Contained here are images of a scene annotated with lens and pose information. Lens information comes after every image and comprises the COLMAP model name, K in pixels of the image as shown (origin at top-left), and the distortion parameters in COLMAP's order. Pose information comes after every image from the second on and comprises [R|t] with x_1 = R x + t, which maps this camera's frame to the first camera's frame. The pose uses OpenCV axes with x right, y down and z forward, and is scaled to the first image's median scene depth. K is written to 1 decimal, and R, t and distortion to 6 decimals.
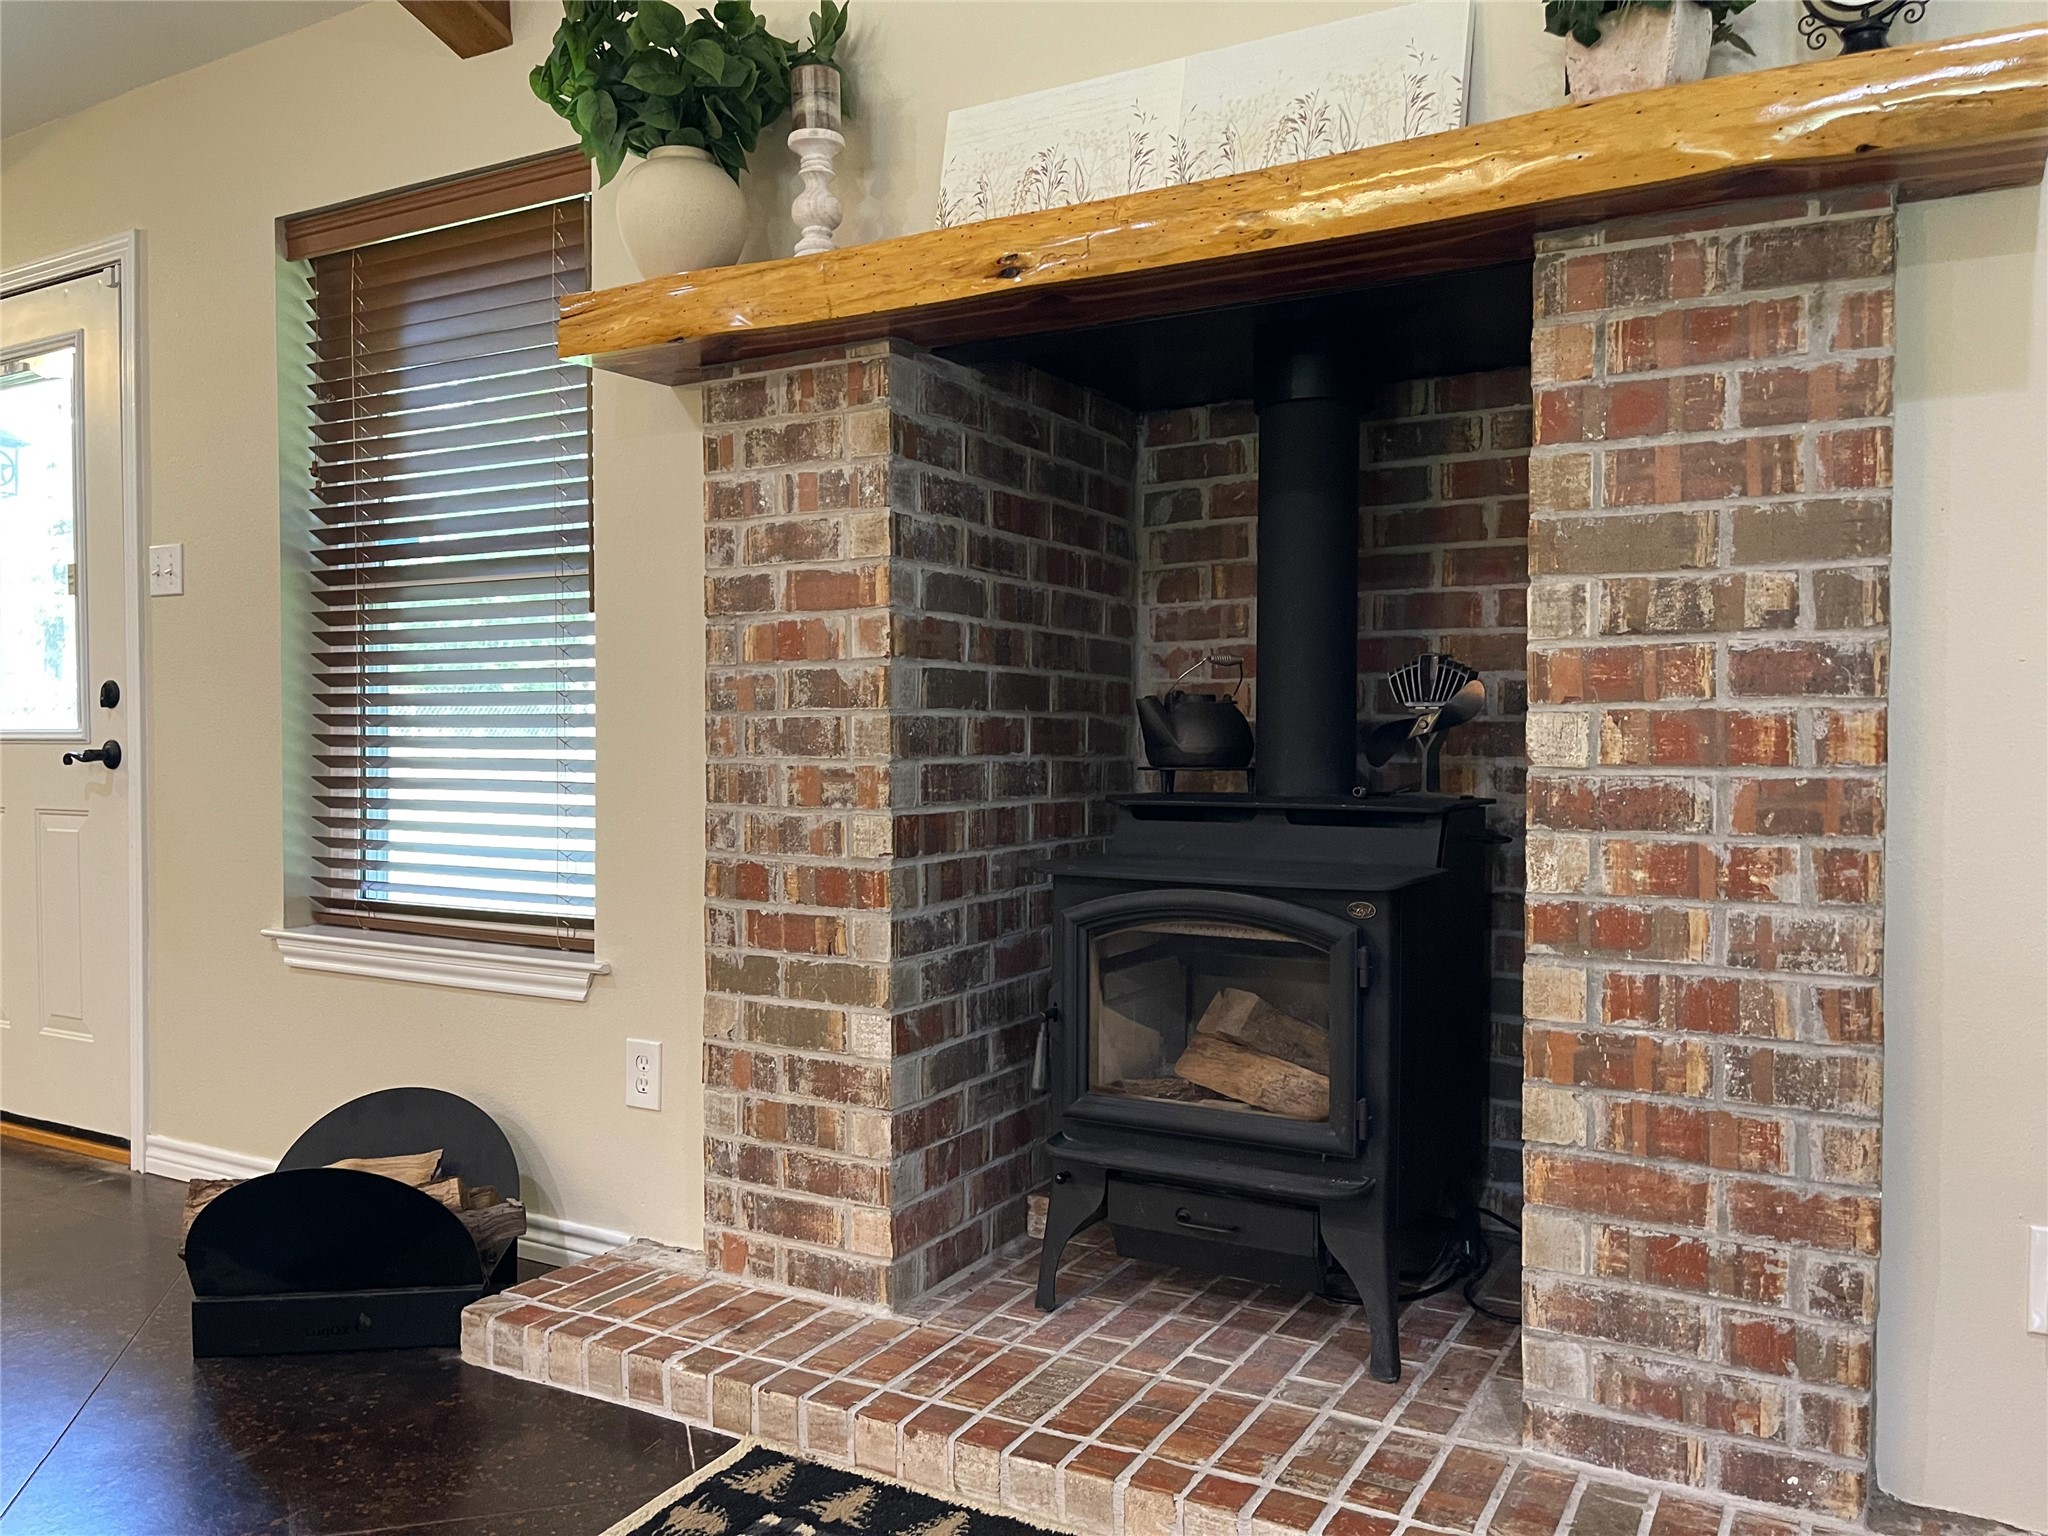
lens RADIAL K [[1582.4, 0, 1017.4], [0, 1582.4, 778.1], [0, 0, 1]] dist [0.075826, -0.097519]
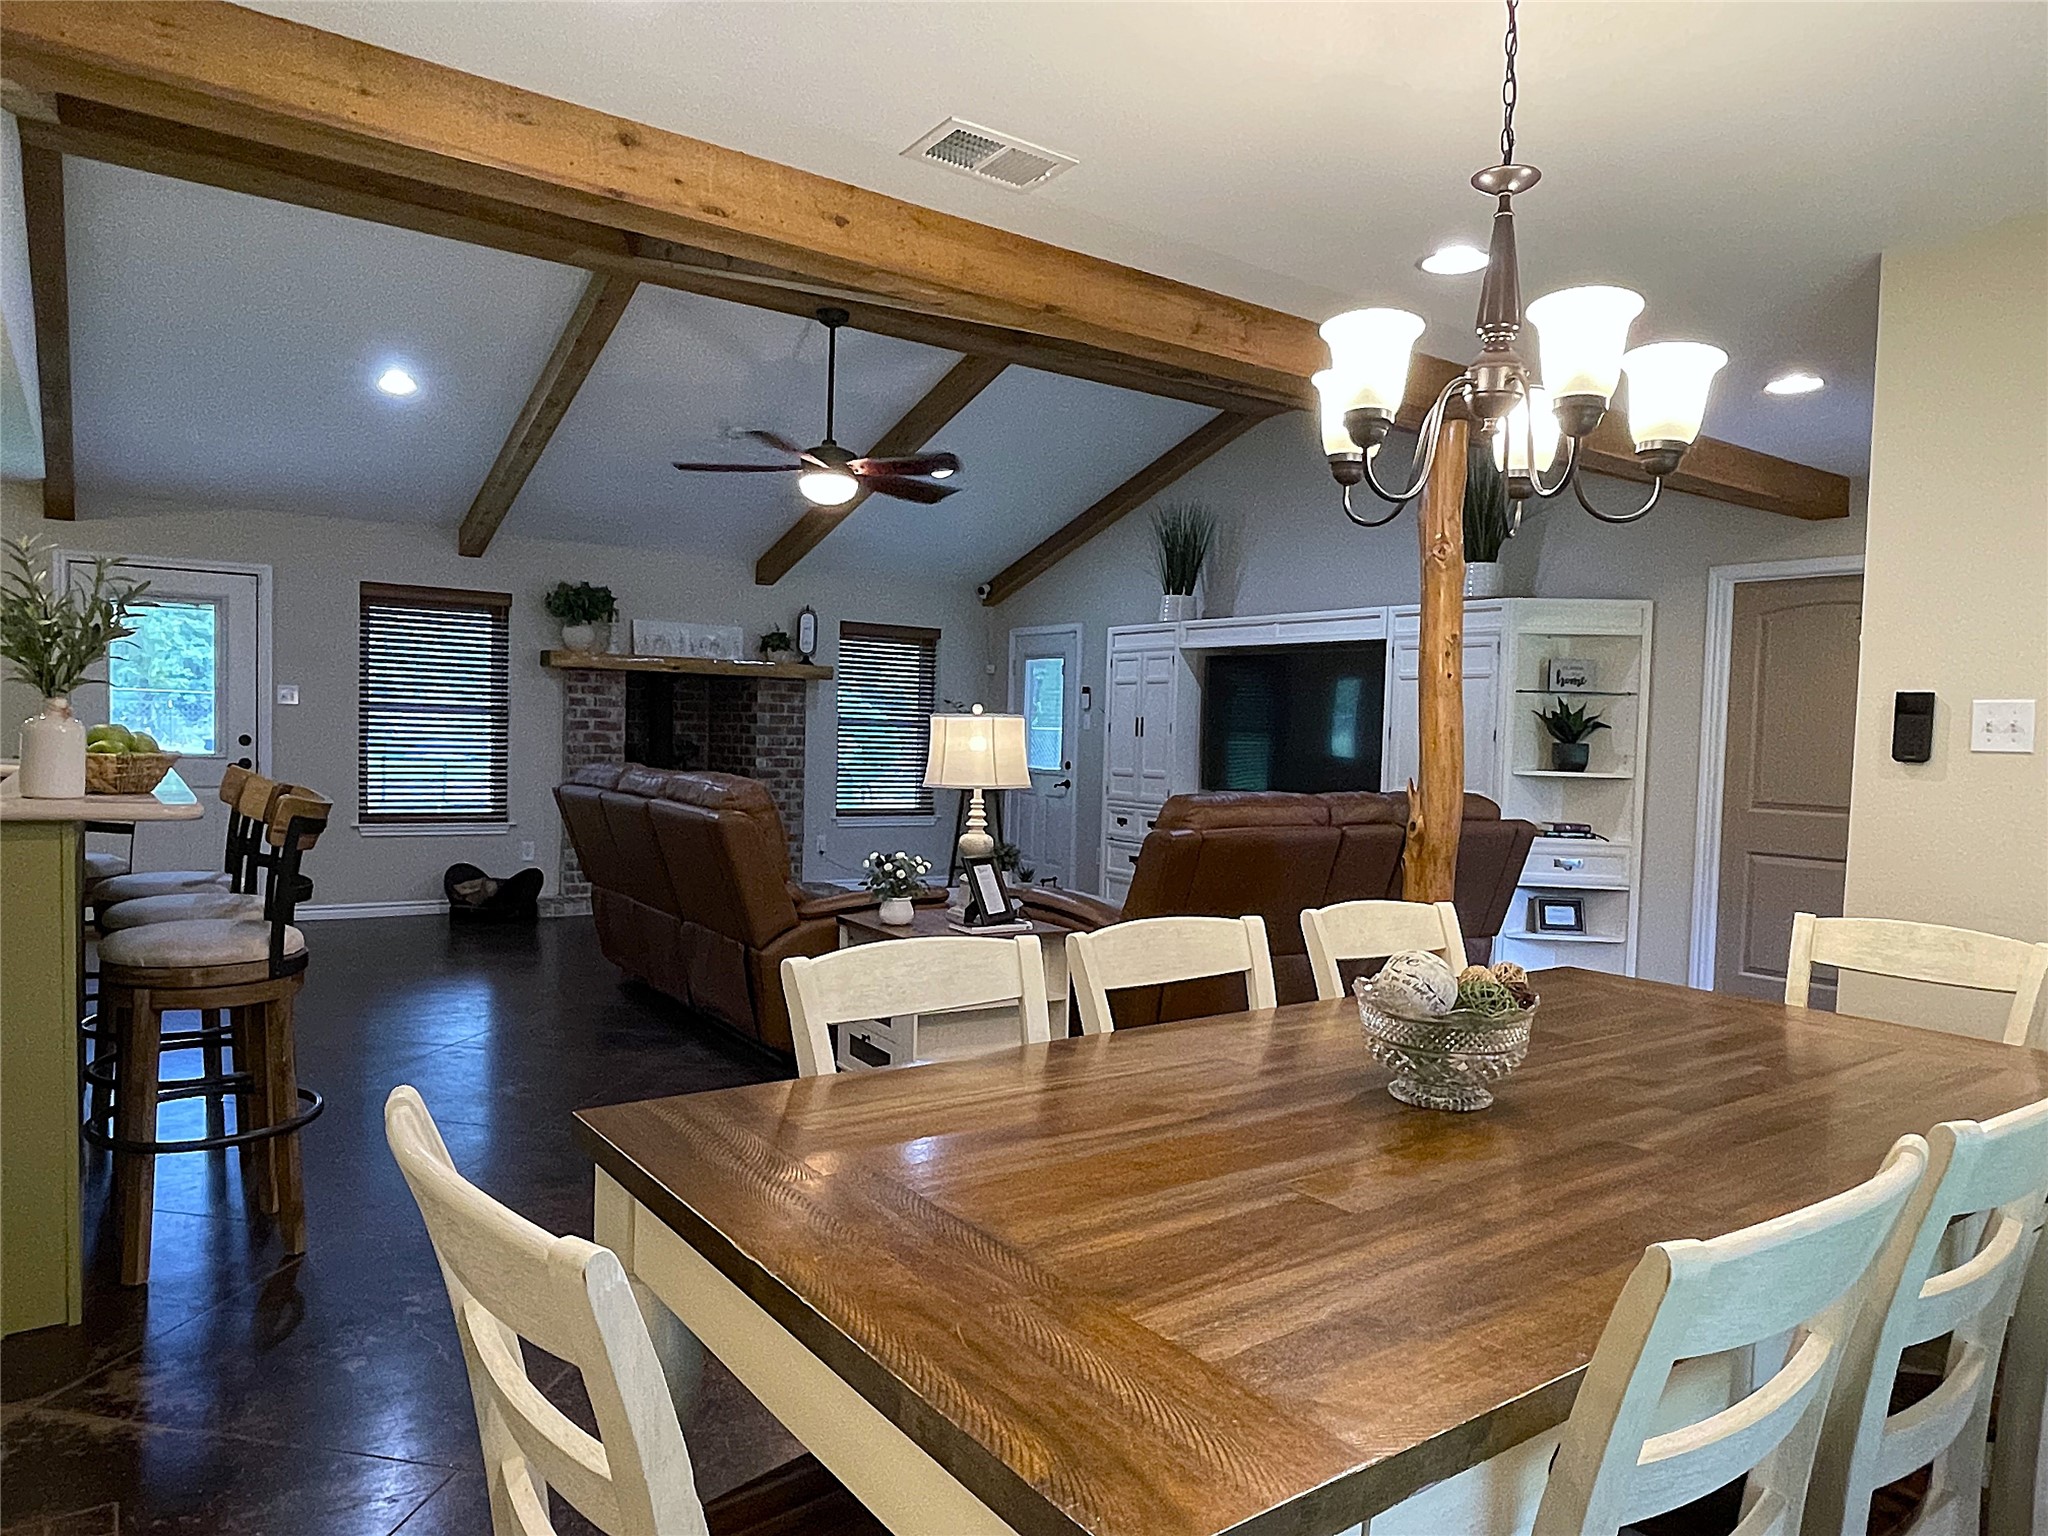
lens RADIAL K [[1280.9, 0, 1019.5], [0, 1280.9, 780.7], [0, 0, 1]] dist [-0.001111, -0.000160]
pose [[0.409768, -0.019869, 0.911973, -2.836129], [-0.001163, 0.999751, 0.022304, -0.050879], [-0.912189, -0.010200, 0.409643, -1.427357]]
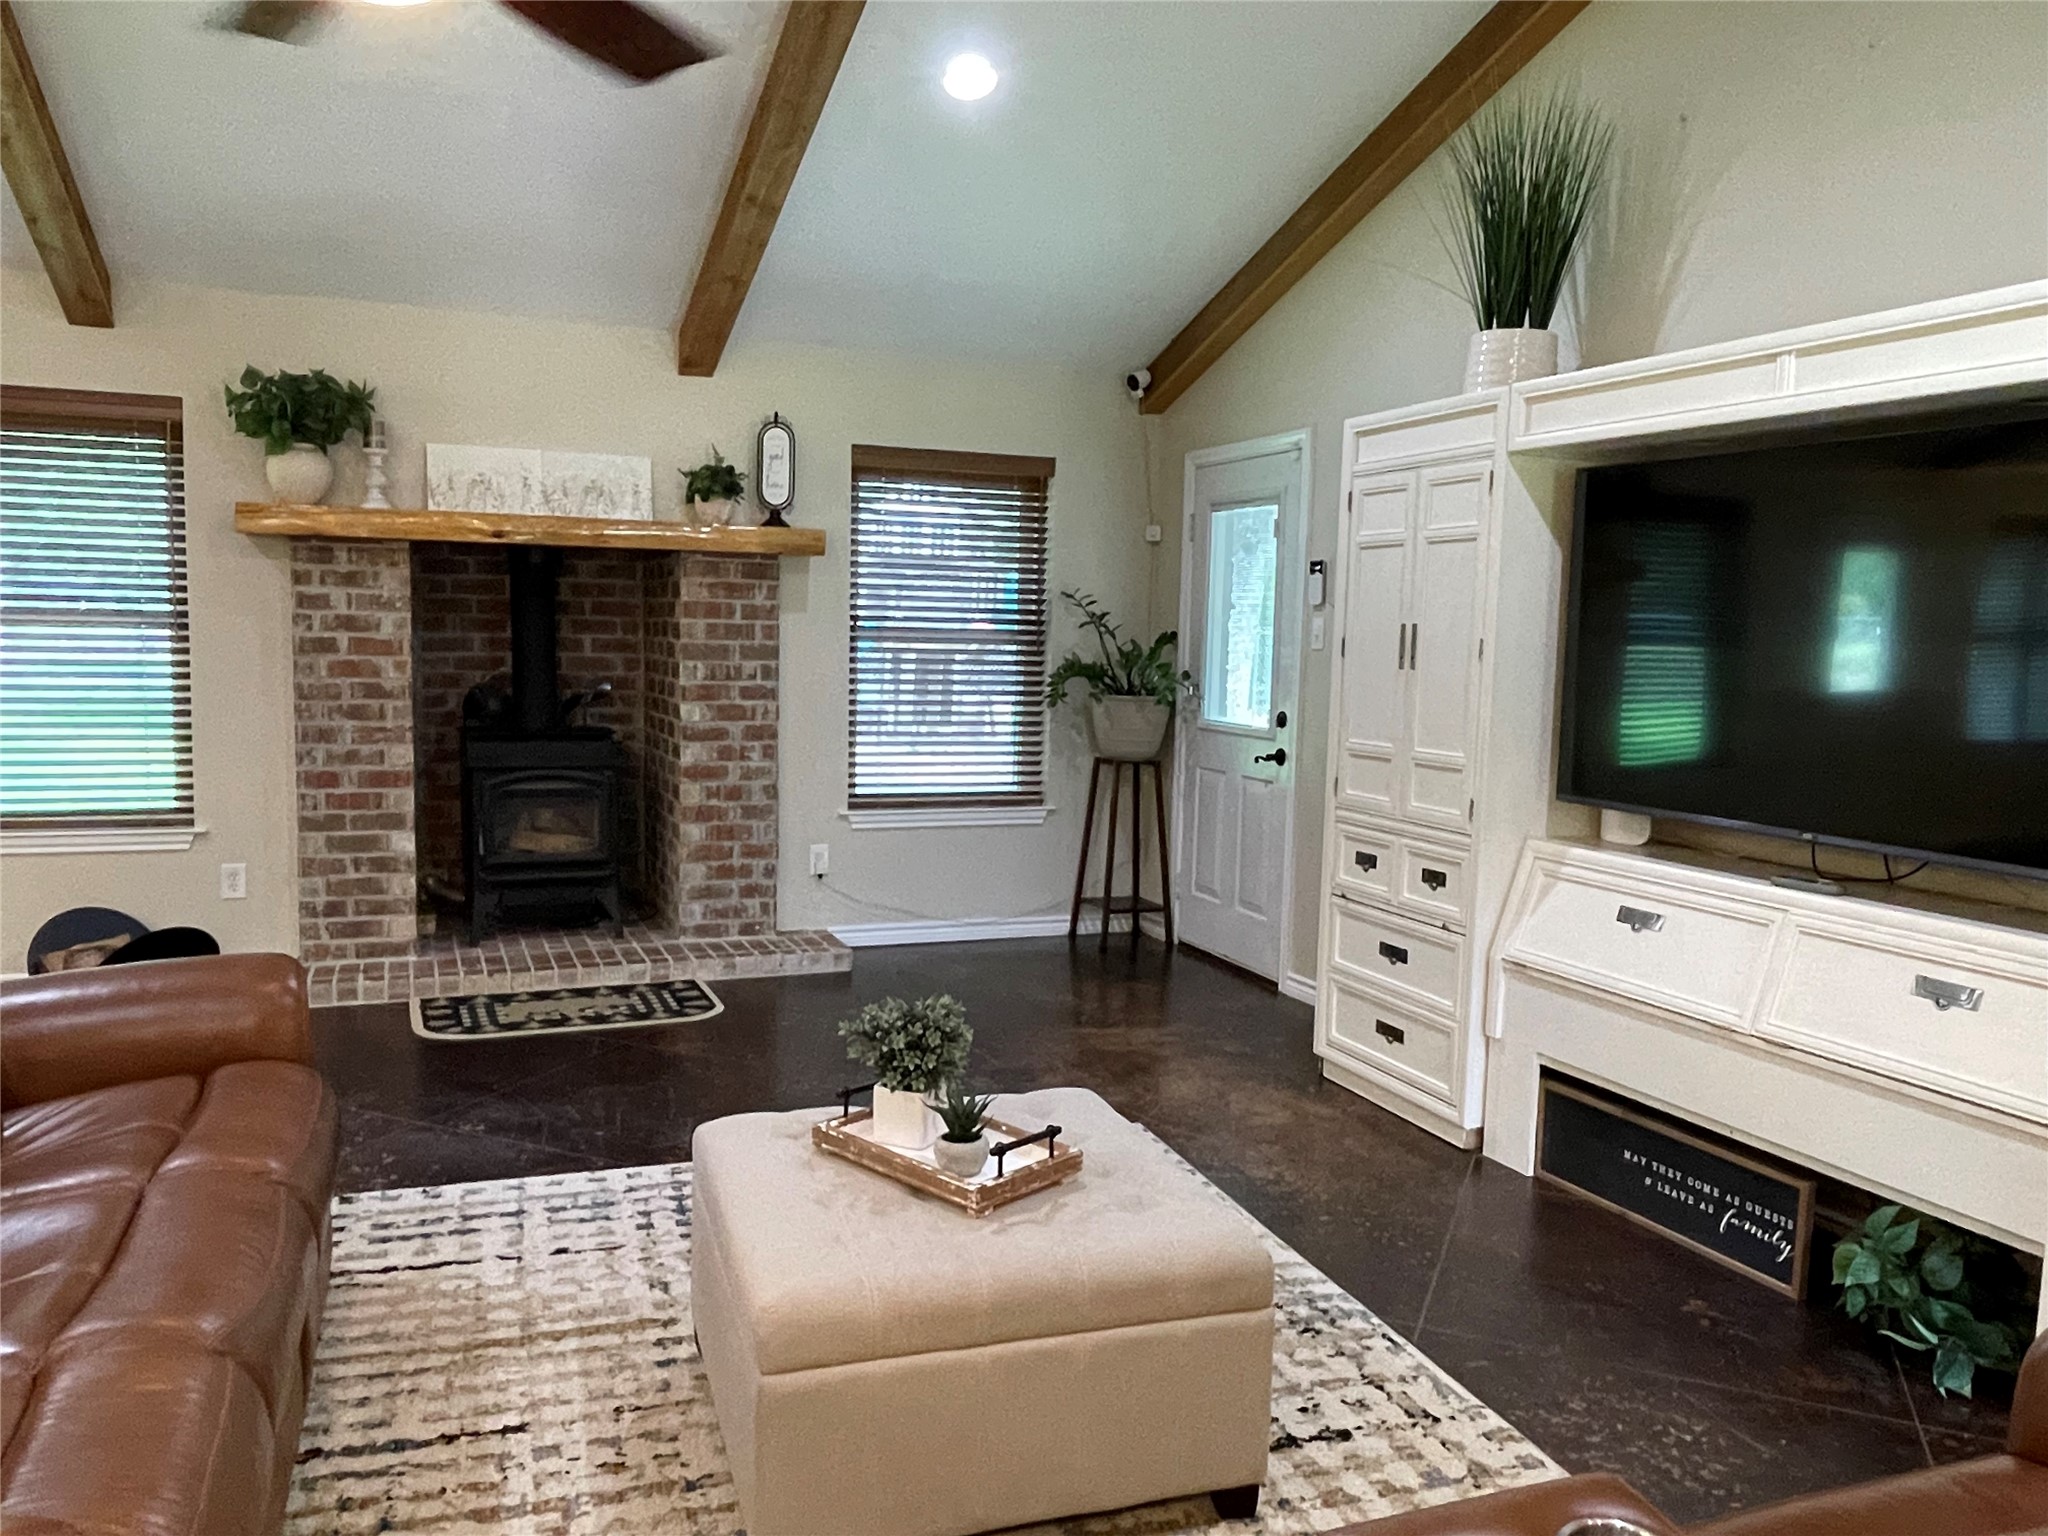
lens RADIAL K [[1462.5, 0, 1009.1], [0, 1462.5, 793.5], [0, 0, 1]] dist [-0.016176, -0.005021]
pose [[0.603575, -0.072064, 0.794043, -1.250688], [-0.000364, 0.995882, 0.090659, -0.100911], [-0.797306, -0.055009, 0.601063, -0.980221]]
